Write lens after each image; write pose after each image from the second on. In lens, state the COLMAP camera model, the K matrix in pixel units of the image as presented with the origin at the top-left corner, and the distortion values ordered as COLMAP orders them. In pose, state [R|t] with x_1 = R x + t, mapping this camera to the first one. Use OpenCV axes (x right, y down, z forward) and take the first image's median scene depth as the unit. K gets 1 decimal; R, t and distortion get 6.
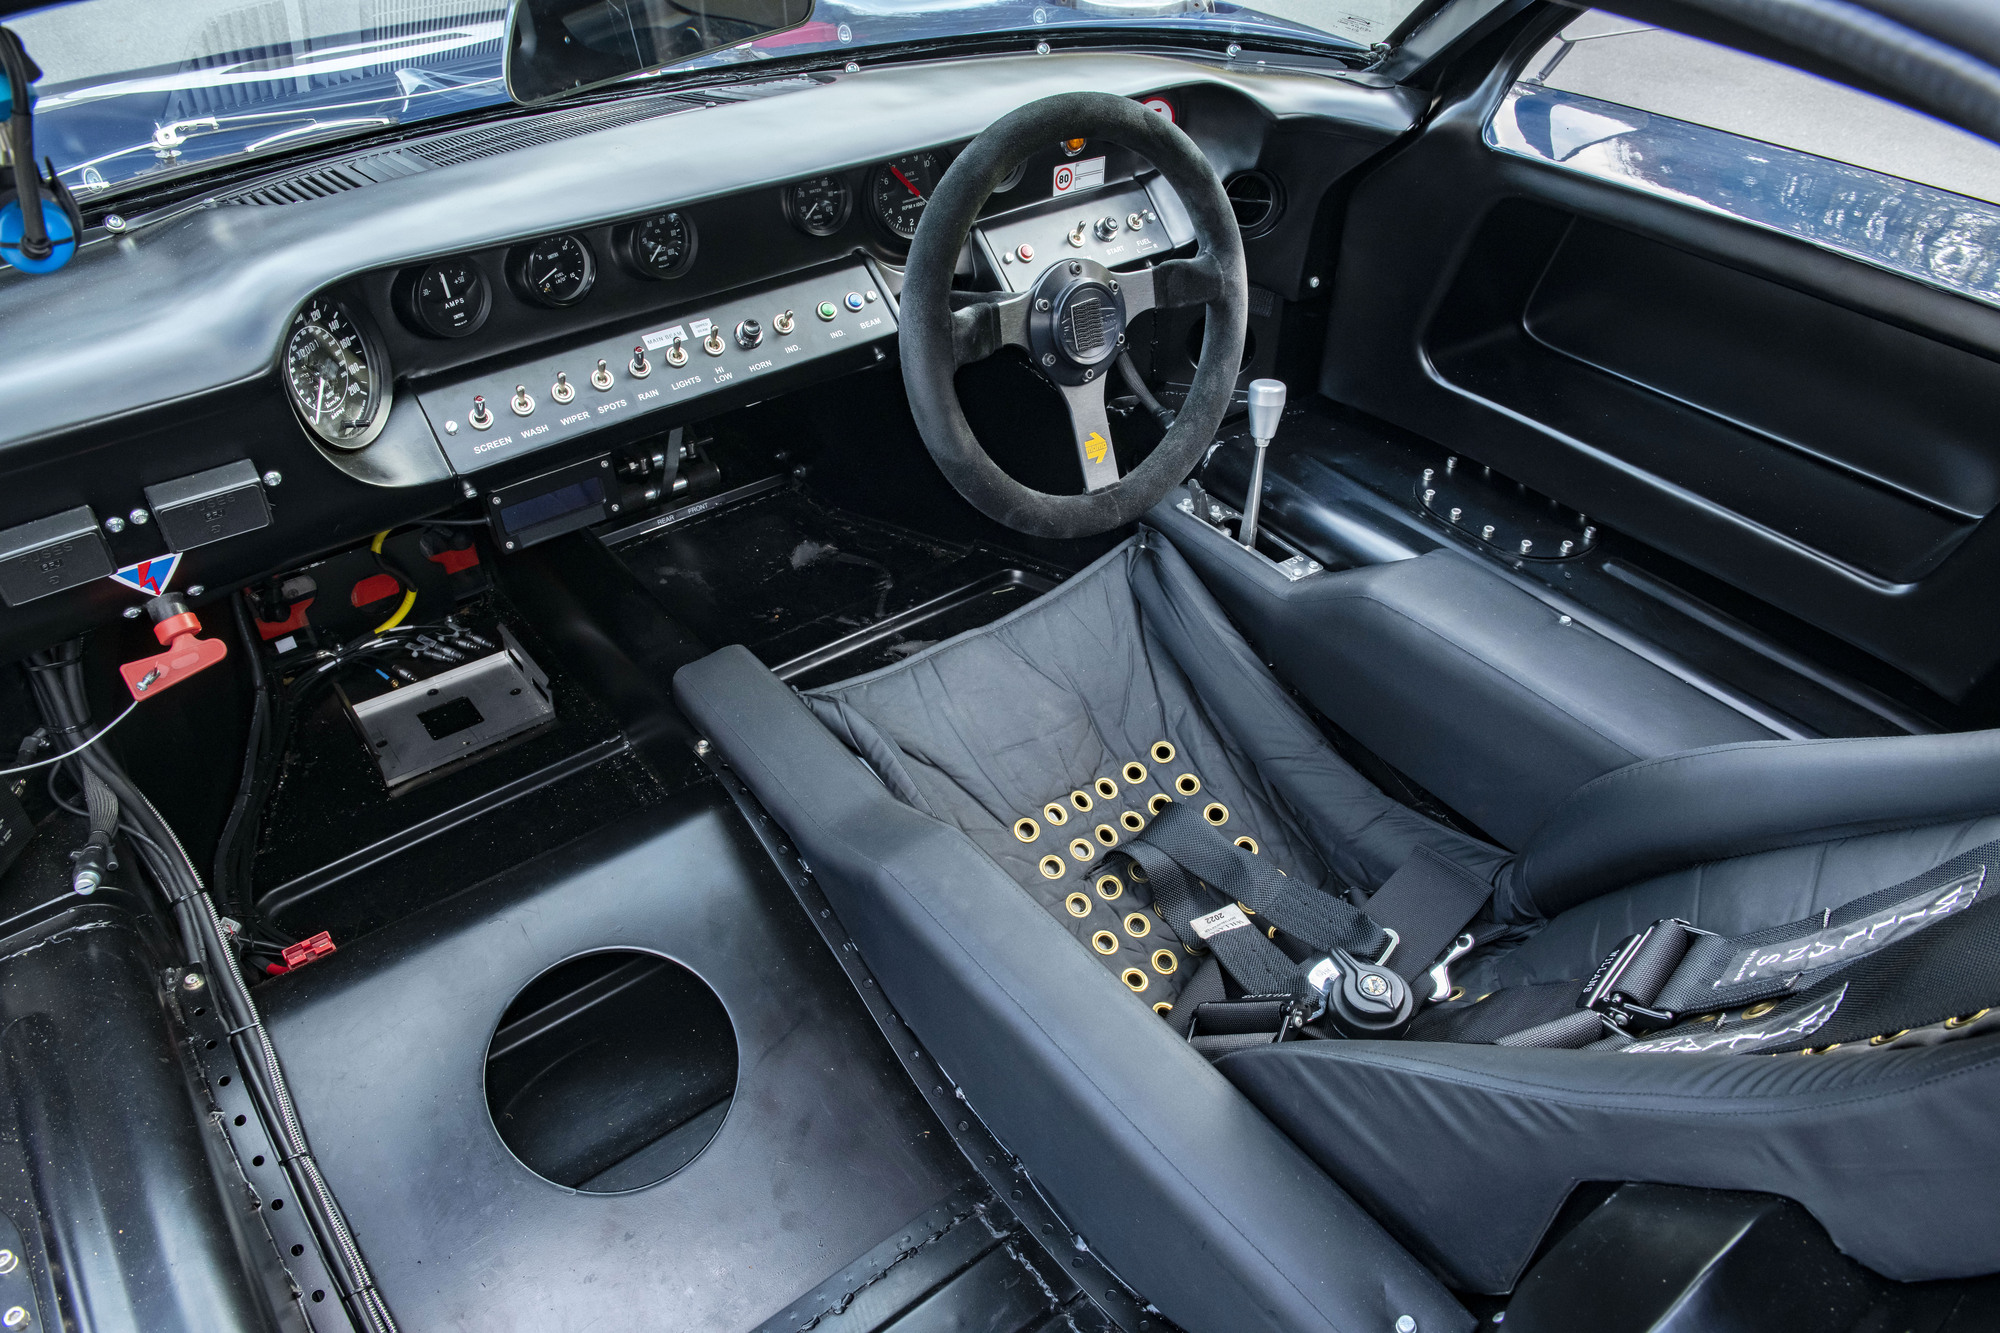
lens RADIAL K [[1389.0, 0, 1002.7], [0, 1389.0, 672.6], [0, 0, 1]] dist [-0.056843, -0.003867]
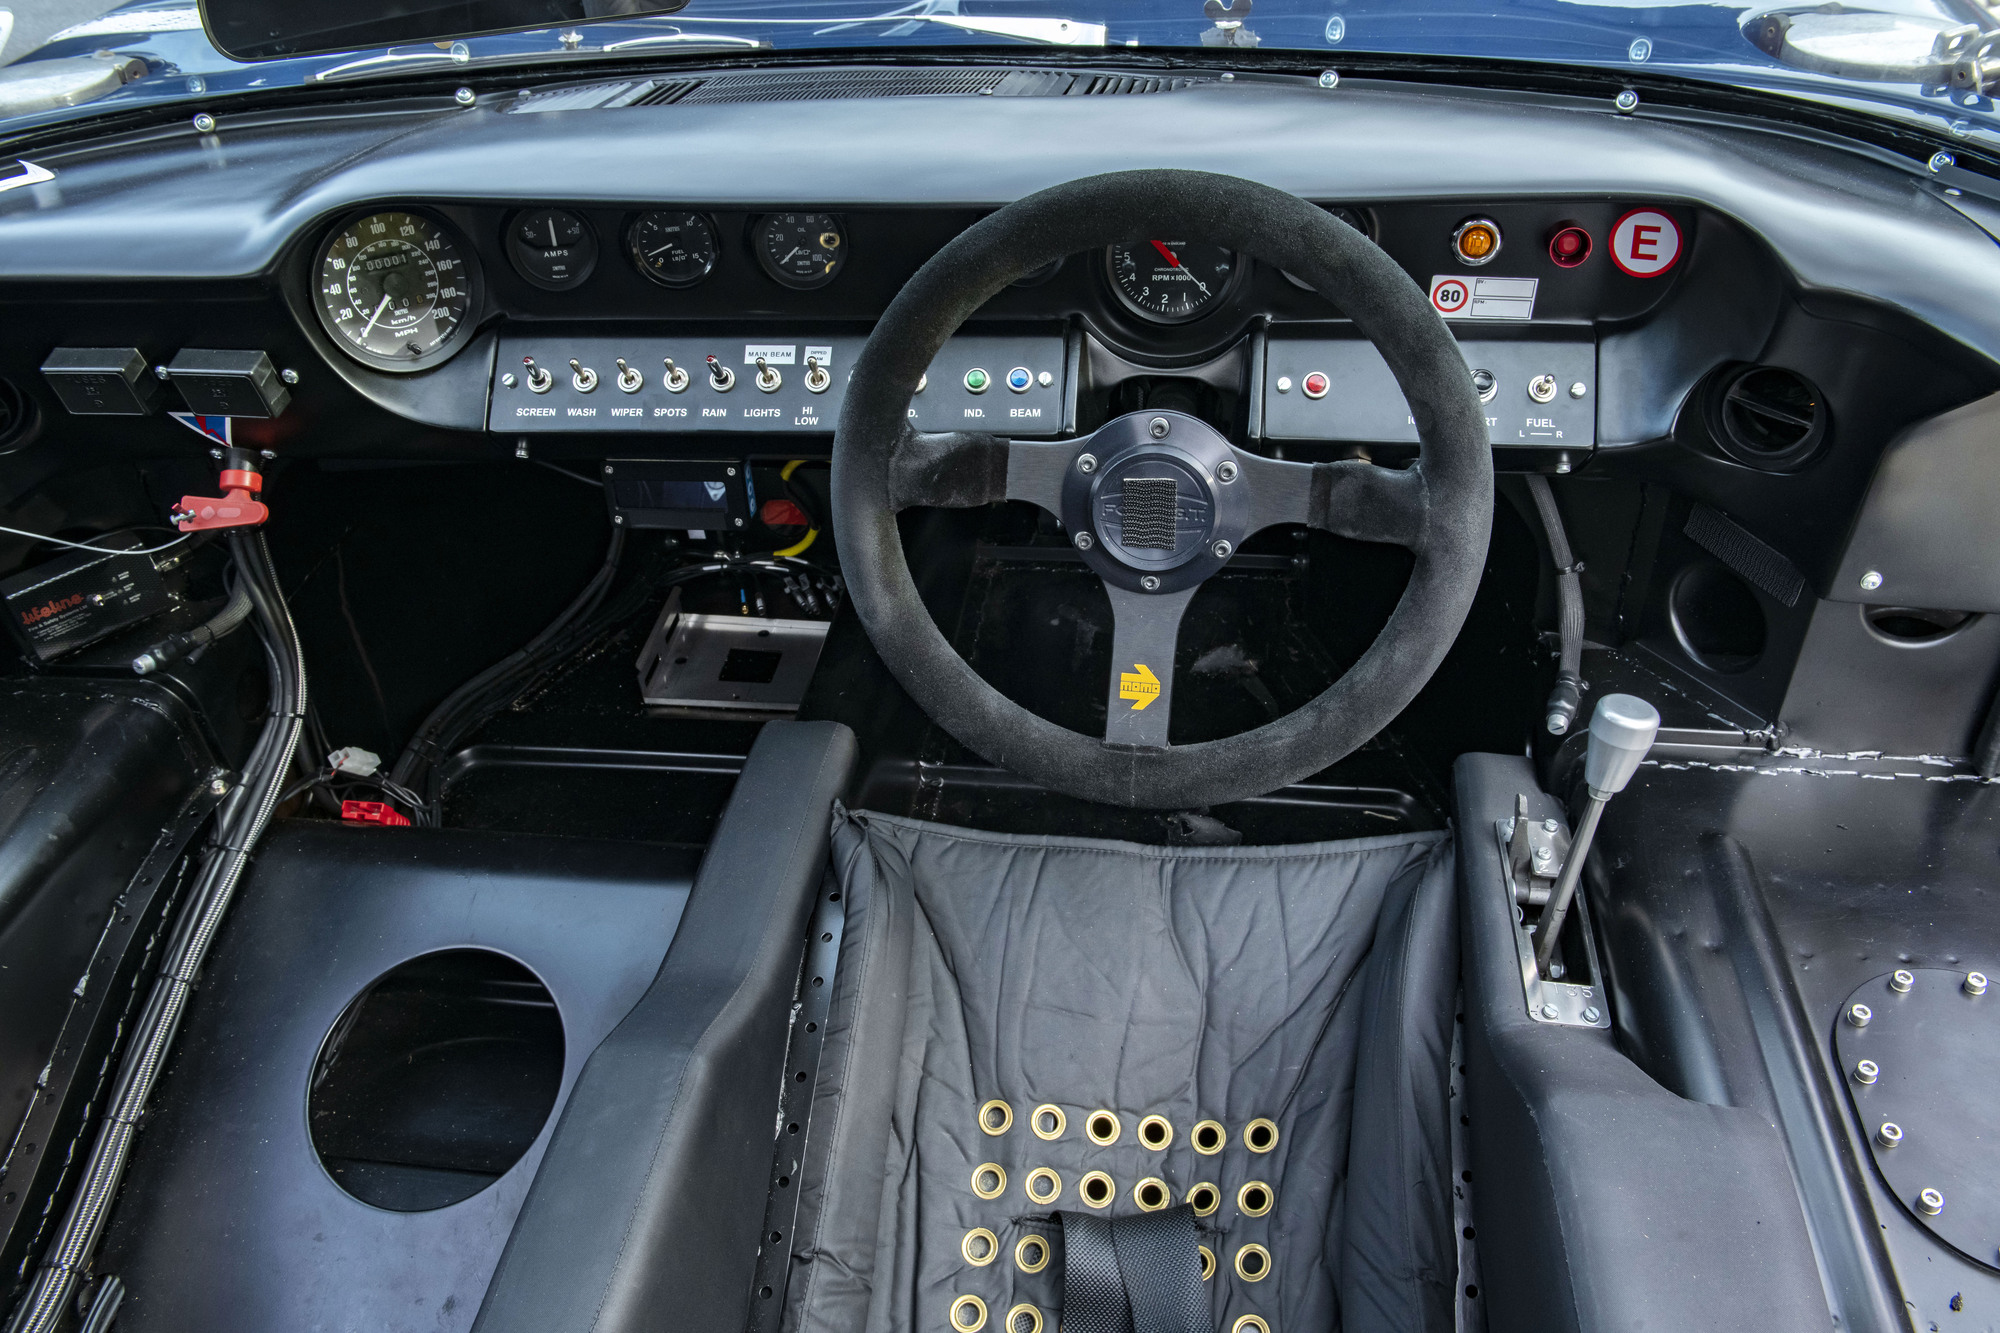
lens RADIAL K [[1497.5, 0, 999.9], [0, 1497.5, 662.3], [0, 0, 1]] dist [-0.043749, -0.002160]
pose [[0.689573, 0.400150, -0.603629, 0.455160], [-0.394681, 0.906485, 0.150040, -0.256775], [0.607220, 0.134777, 0.783019, 0.393060]]
